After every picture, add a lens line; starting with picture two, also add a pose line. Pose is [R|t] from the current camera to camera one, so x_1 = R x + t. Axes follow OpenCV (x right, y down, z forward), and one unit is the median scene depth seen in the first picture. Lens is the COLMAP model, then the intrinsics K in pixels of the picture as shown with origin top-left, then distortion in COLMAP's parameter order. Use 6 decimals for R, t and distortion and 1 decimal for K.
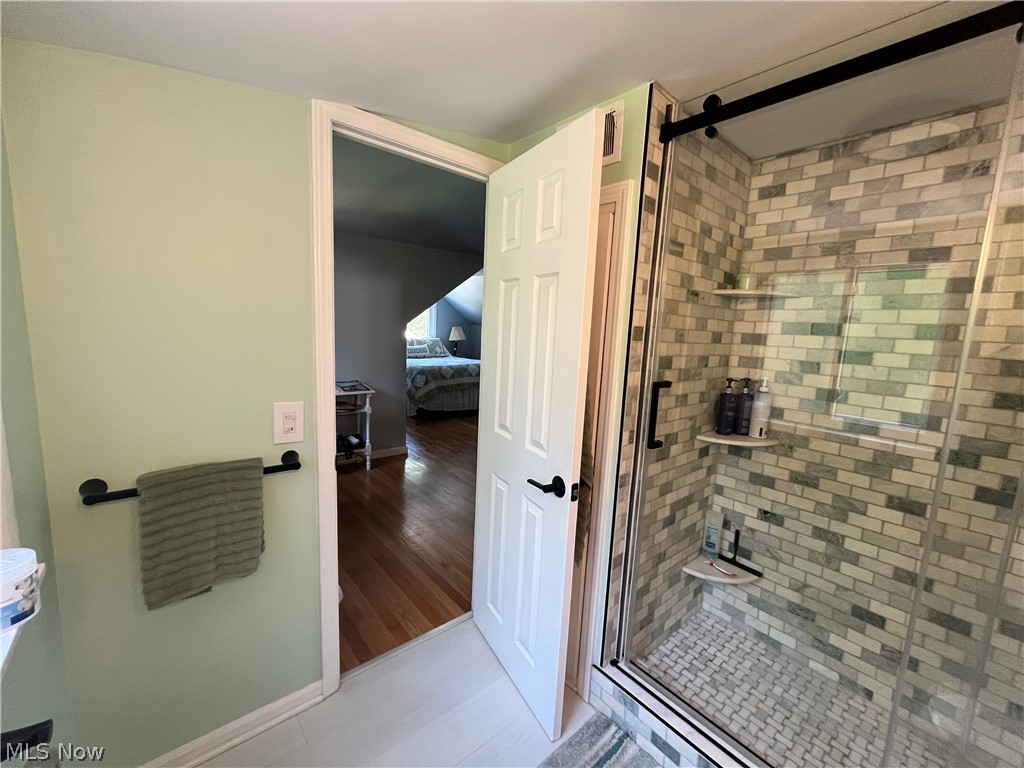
lens RADIAL K [[418.7, 0, 513.8], [0, 418.7, 383.1], [0, 0, 1]] dist [-0.000698, 0.000664]
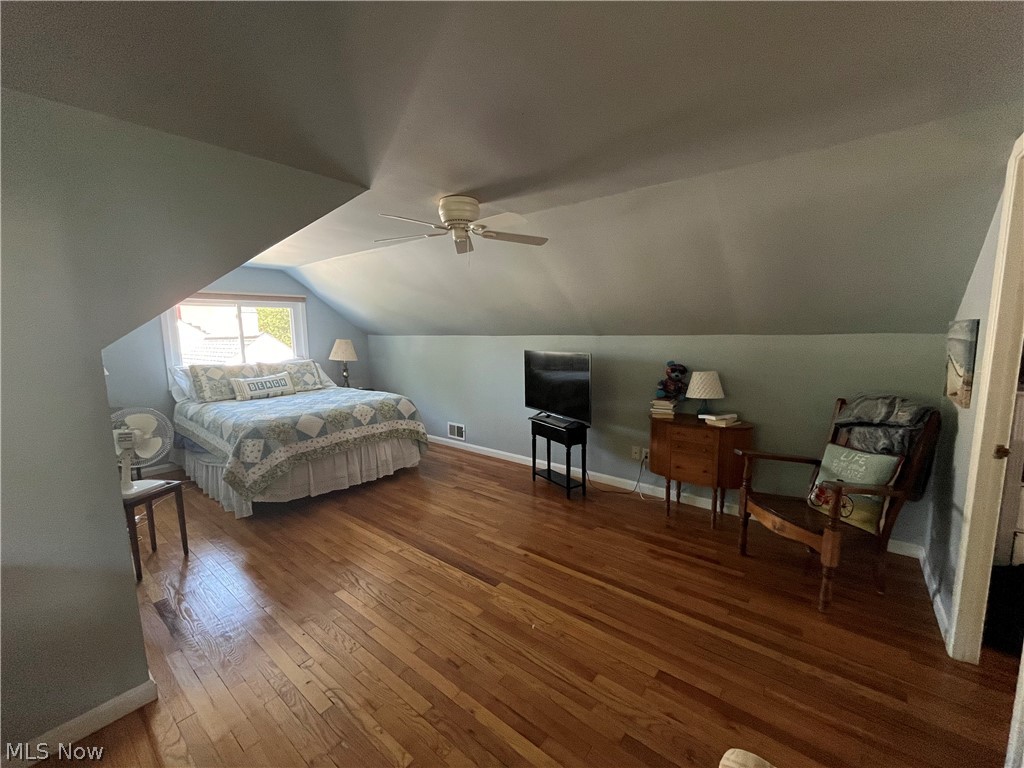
lens RADIAL K [[418.7, 0, 511.8], [0, 418.7, 384.3], [0, 0, 1]] dist [-0.000698, 0.000664]
pose [[0.981351, -0.087011, 0.171405, 0.007711], [0.088040, 0.996116, 0.001604, -0.054946], [-0.170879, 0.013516, 0.985199, 0.404498]]
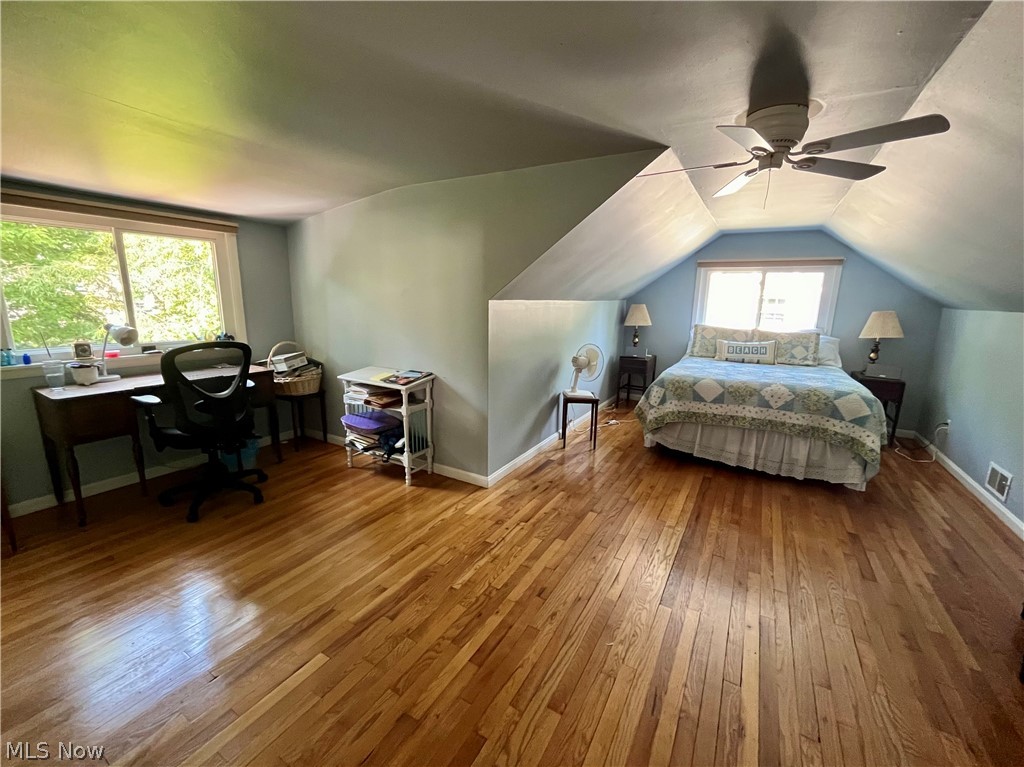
lens RADIAL K [[418.7, 0, 513.6], [0, 418.7, 382.7], [0, 0, 1]] dist [-0.000698, 0.000664]
pose [[0.332622, 0.147391, -0.931471, 0.258871], [-0.134255, 0.985052, 0.107928, -0.058277], [0.933455, 0.089156, 0.347438, 0.543640]]
